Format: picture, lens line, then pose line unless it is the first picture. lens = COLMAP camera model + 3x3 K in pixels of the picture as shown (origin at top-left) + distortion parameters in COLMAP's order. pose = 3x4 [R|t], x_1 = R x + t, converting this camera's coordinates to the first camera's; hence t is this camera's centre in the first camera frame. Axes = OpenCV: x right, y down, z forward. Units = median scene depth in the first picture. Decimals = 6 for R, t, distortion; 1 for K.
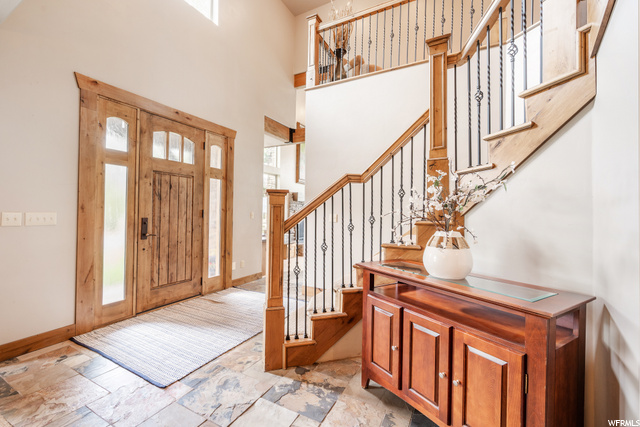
lens RADIAL K [[272.0, 0, 317.8], [0, 272.0, 210.7], [0, 0, 1]] dist [0.000282, 0.000031]
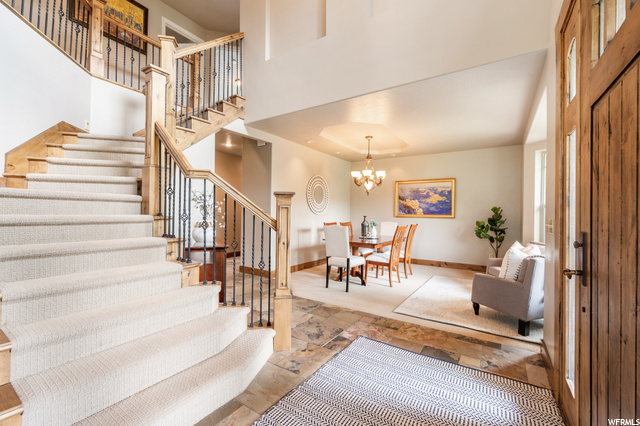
lens RADIAL K [[272.0, 0, 320.8], [0, 272.0, 211.9], [0, 0, 1]] dist [0.000282, 0.000031]
pose [[-0.994737, -0.024001, 0.099608, -0.418945], [-0.024830, 0.999667, -0.007093, 0.015825], [-0.099404, -0.009529, -0.995002, 2.084997]]
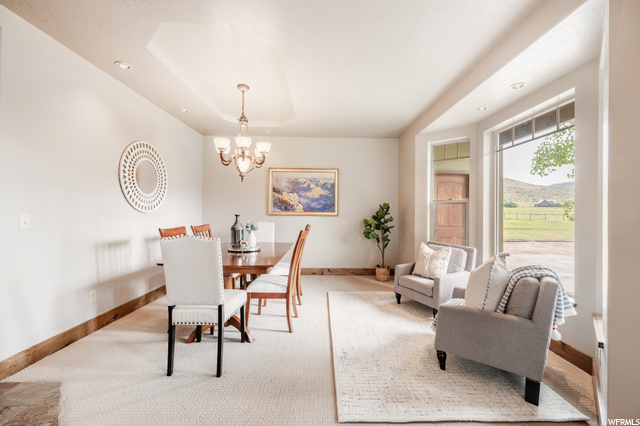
lens RADIAL K [[263.8, 0, 317.5], [0, 263.8, 212.3], [0, 0, 1]] dist [-0.002560, 0.000023]
pose [[-0.894868, -0.018934, -0.445929, -0.324314], [-0.016934, 0.999821, -0.008469, 0.017809], [0.446009, -0.000027, -0.895028, 1.144924]]
